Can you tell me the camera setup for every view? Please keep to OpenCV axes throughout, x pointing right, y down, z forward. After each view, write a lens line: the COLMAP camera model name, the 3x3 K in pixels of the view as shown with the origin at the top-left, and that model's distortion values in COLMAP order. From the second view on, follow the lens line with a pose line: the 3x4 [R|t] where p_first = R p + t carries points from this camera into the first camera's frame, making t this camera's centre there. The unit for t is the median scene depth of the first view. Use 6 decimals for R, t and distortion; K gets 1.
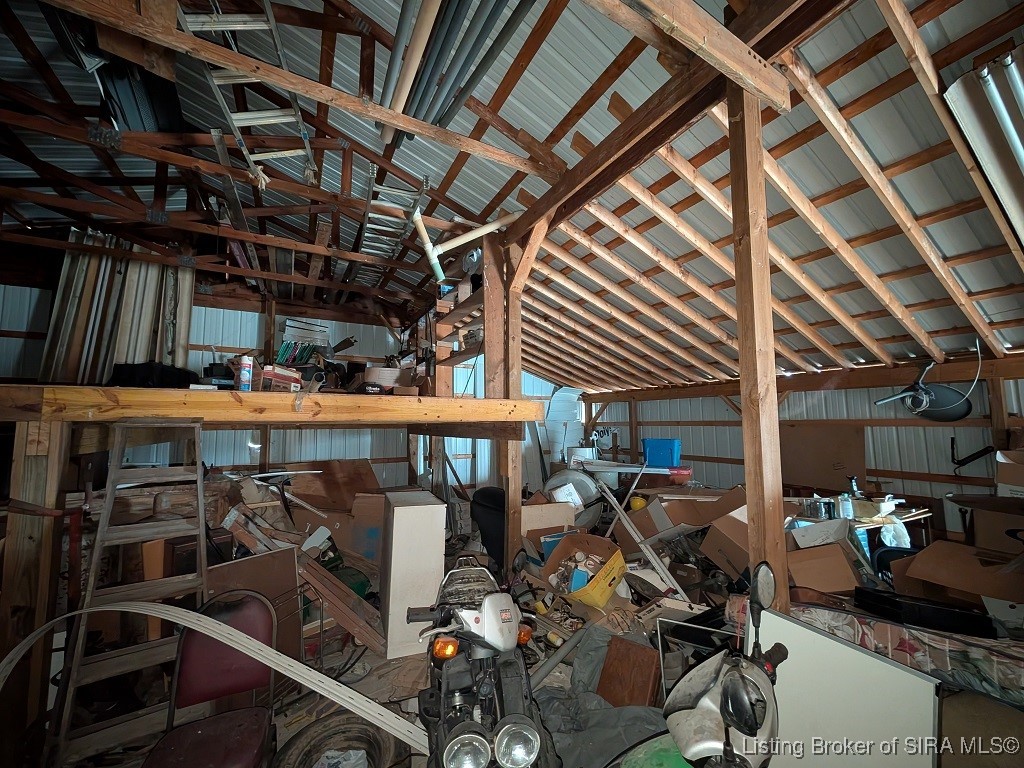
lens RADIAL K [[378.6, 0, 511.6], [0, 378.6, 387.8], [0, 0, 1]] dist [-0.002345, -0.000063]
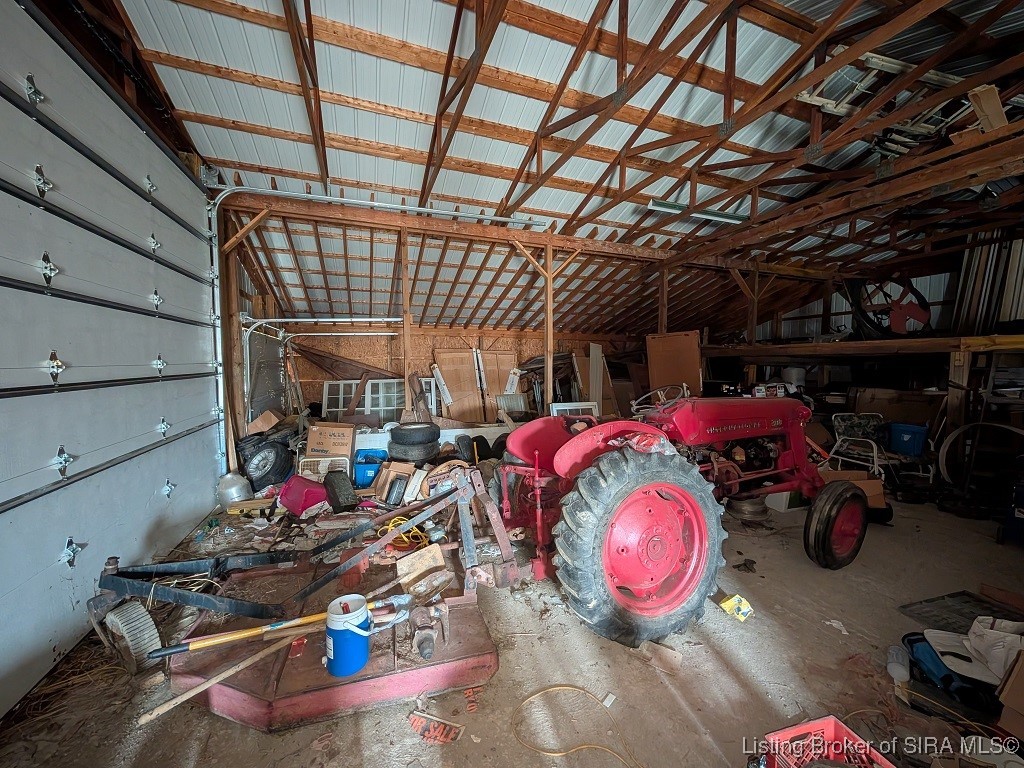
lens RADIAL K [[378.6, 0, 509.1], [0, 378.6, 388.1], [0, 0, 1]] dist [-0.002345, -0.000063]
pose [[-0.171344, 0.075947, -0.982280, 1.447120], [0.088635, 0.994170, 0.061406, -0.075159], [0.981216, -0.076543, -0.177077, -1.256955]]
